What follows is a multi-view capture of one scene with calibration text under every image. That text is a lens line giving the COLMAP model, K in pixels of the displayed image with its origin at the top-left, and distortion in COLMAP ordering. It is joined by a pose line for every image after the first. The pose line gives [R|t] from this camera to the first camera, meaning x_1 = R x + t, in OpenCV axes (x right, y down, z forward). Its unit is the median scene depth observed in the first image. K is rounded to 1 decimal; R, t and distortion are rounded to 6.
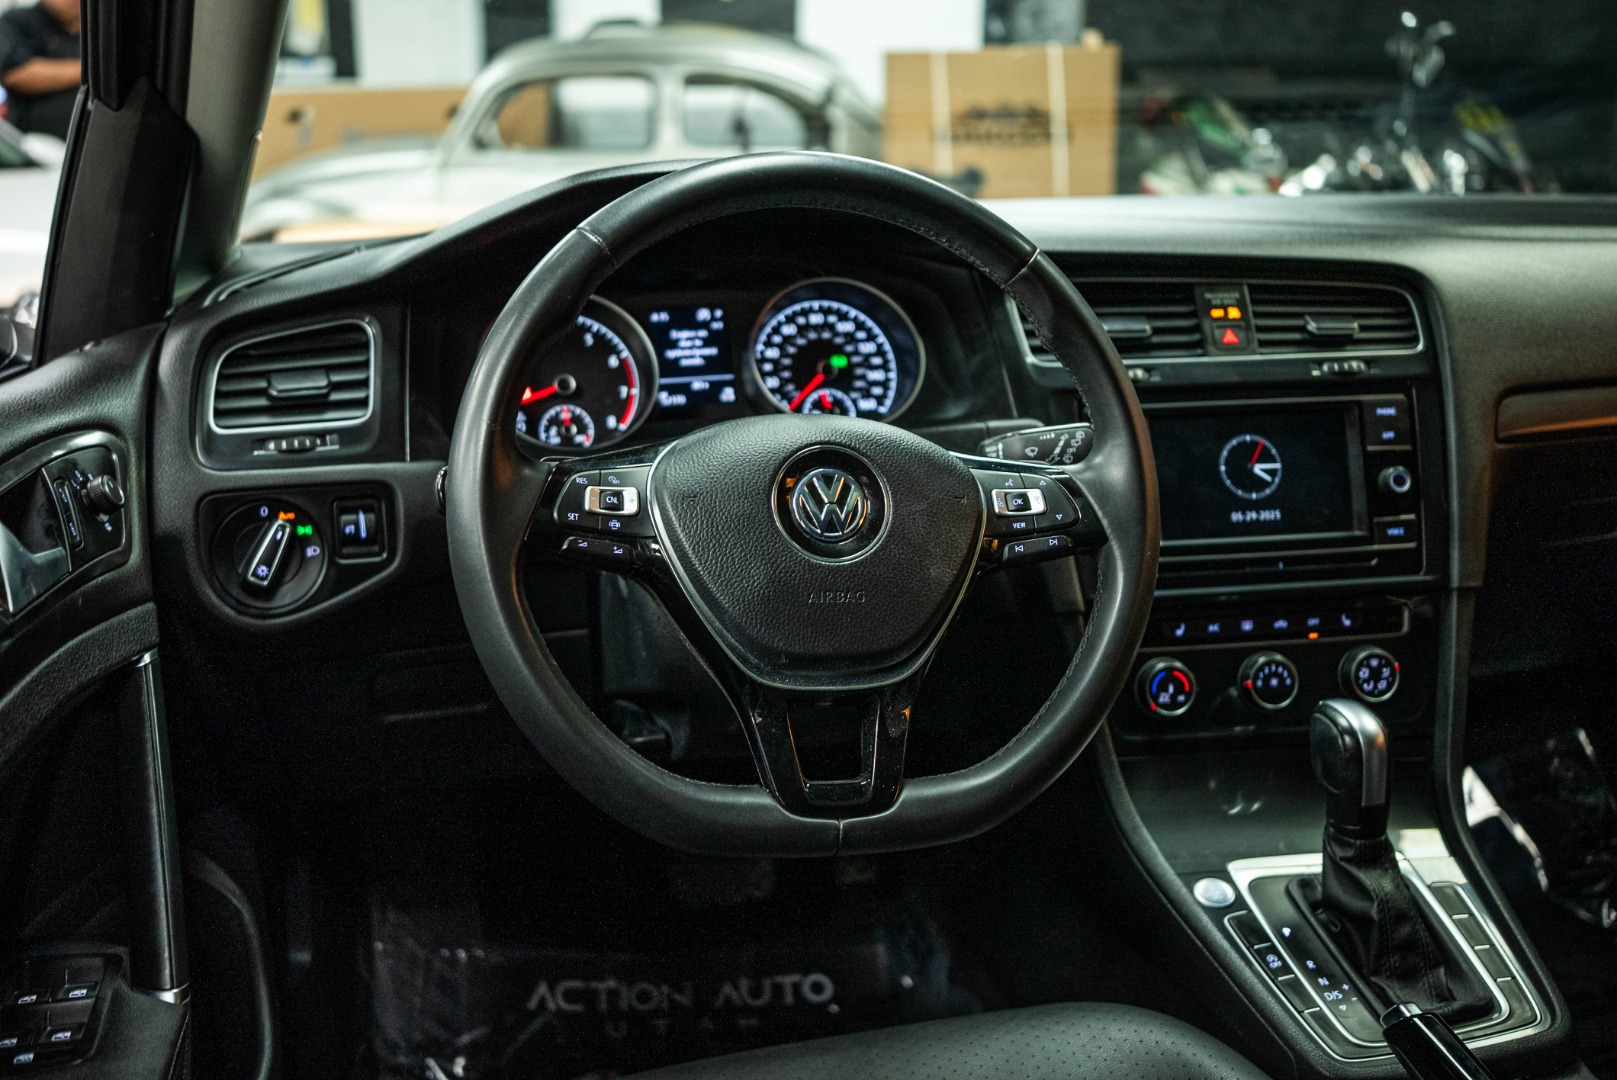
lens RADIAL K [[1588.6, 0, 808.5], [0, 1588.6, 540.0], [0, 0, 1]] dist [-0.057649, 0.036164]
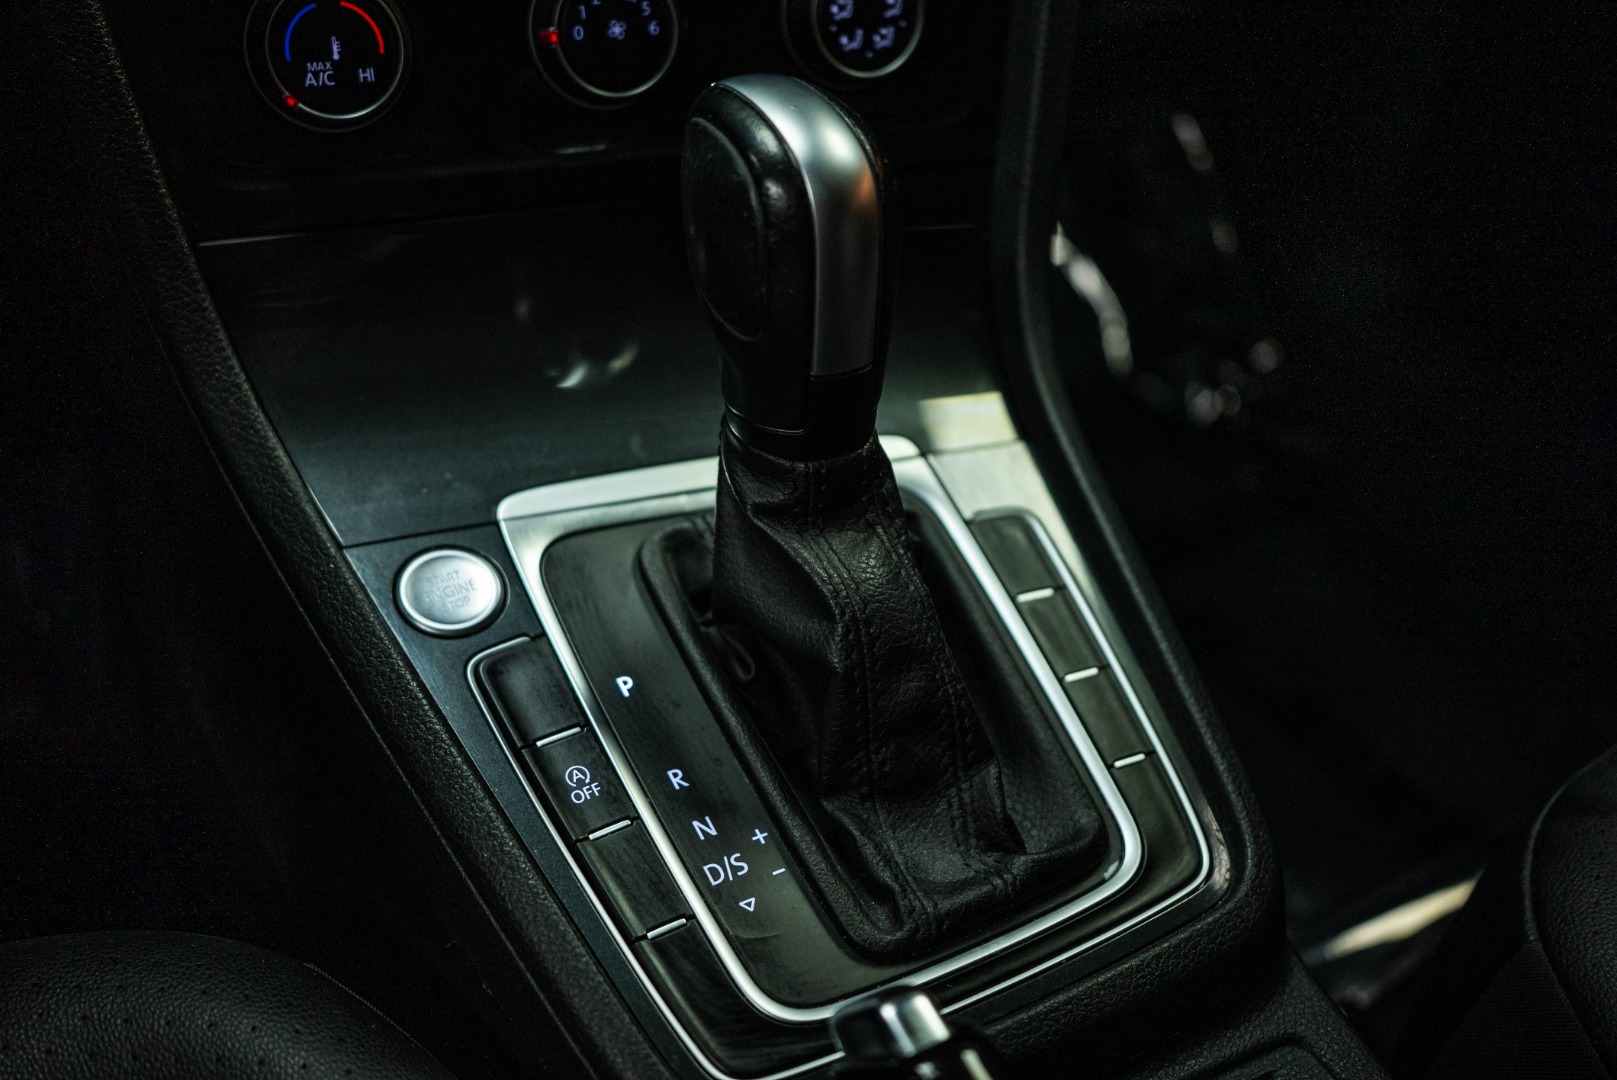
lens RADIAL K [[1588.6, 0, 808.5], [0, 1588.6, 540.0], [0, 0, 1]] dist [-0.057649, 0.036164]
pose [[0.960131, -0.087753, 0.265421, 0.225026], [-0.018732, 0.927124, 0.374286, 0.059821], [-0.278922, -0.364335, 0.888517, 0.593892]]
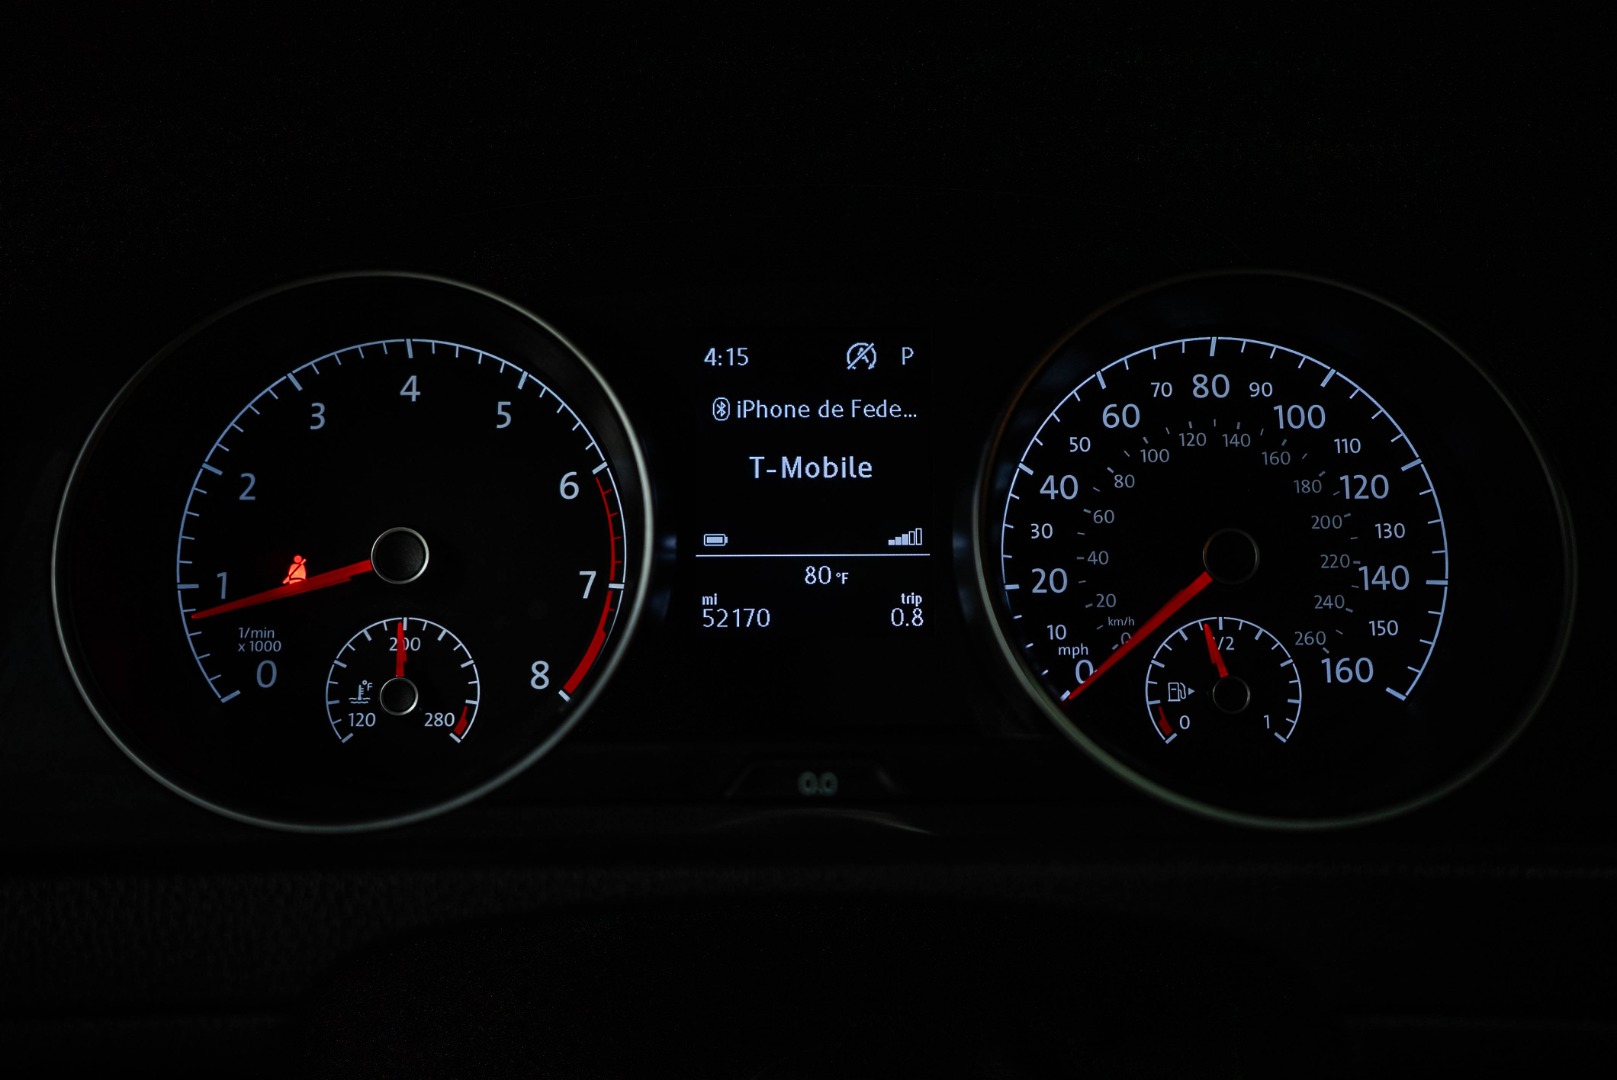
lens RADIAL K [[1588.6, 0, 808.5], [0, 1588.6, 540.0], [0, 0, 1]] dist [-0.057649, 0.036164]
pose [[0.966506, 0.094096, -0.238771, 0.005895], [-0.081091, 0.994667, 0.063740, -0.128989], [0.243495, -0.042242, 0.968982, 0.704119]]
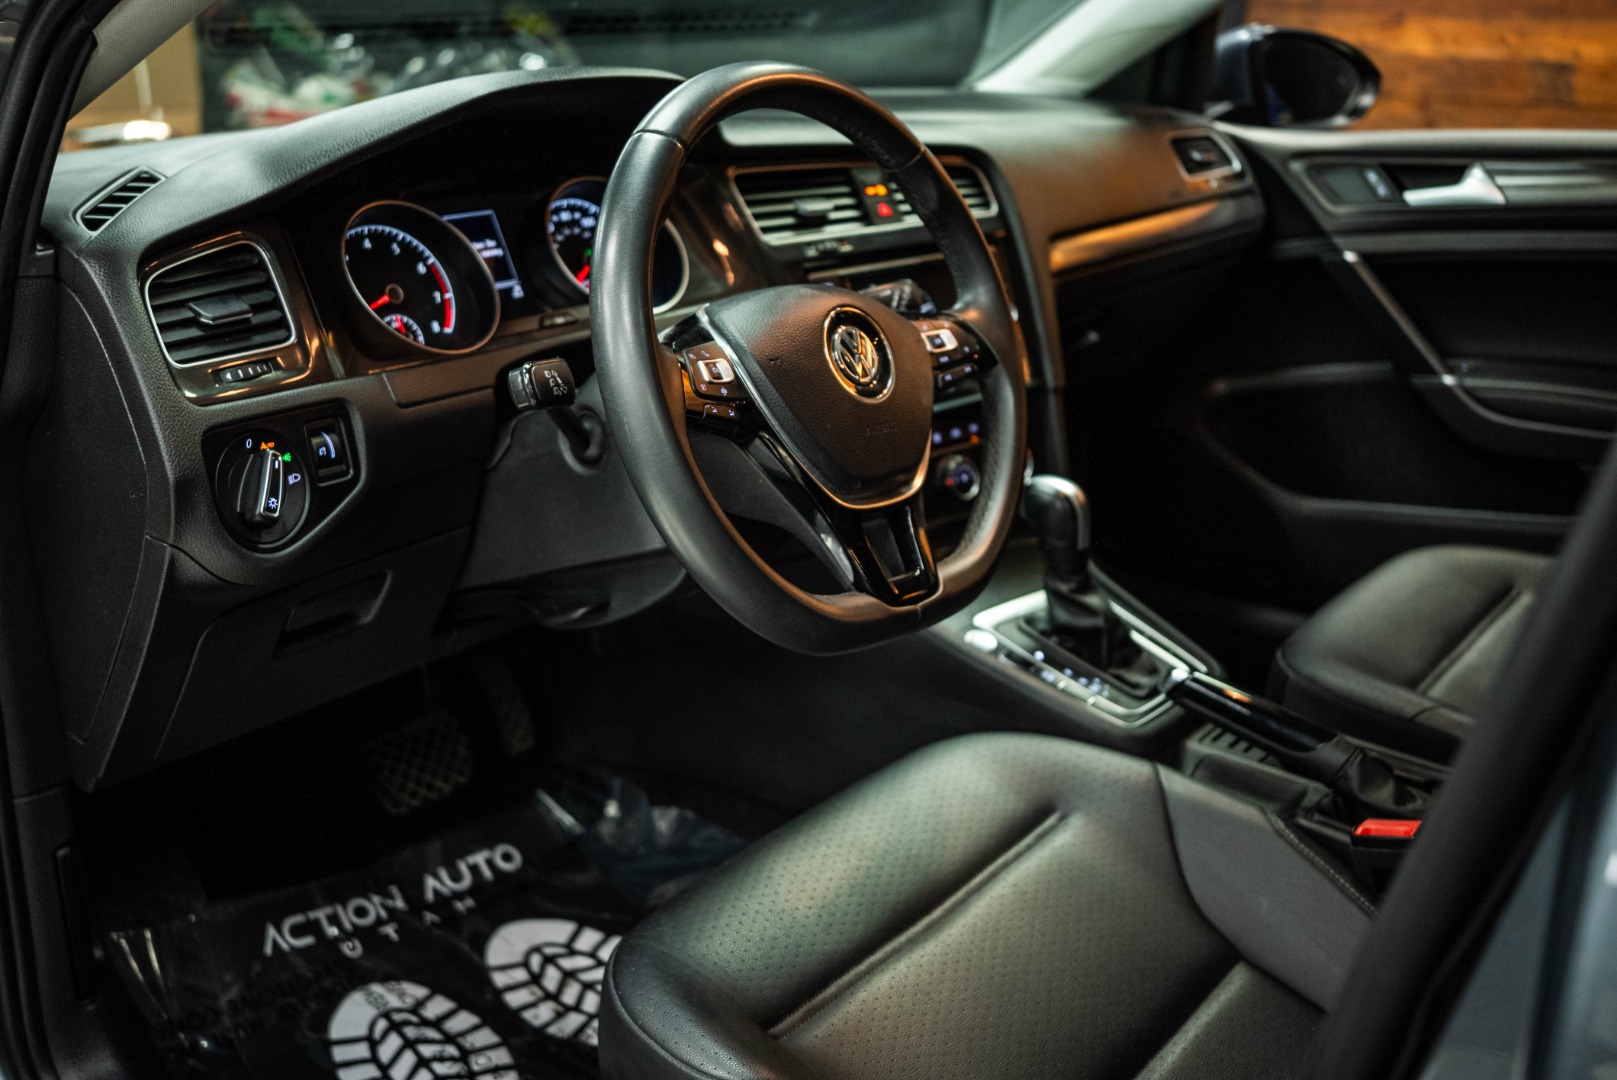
lens RADIAL K [[1588.6, 0, 808.5], [0, 1588.6, 540.0], [0, 0, 1]] dist [-0.057649, 0.036164]
pose [[0.804691, -0.173514, 0.567772, -0.542570], [0.140443, 0.984829, 0.101922, -0.008927], [-0.576843, -0.002276, 0.816852, 0.021464]]
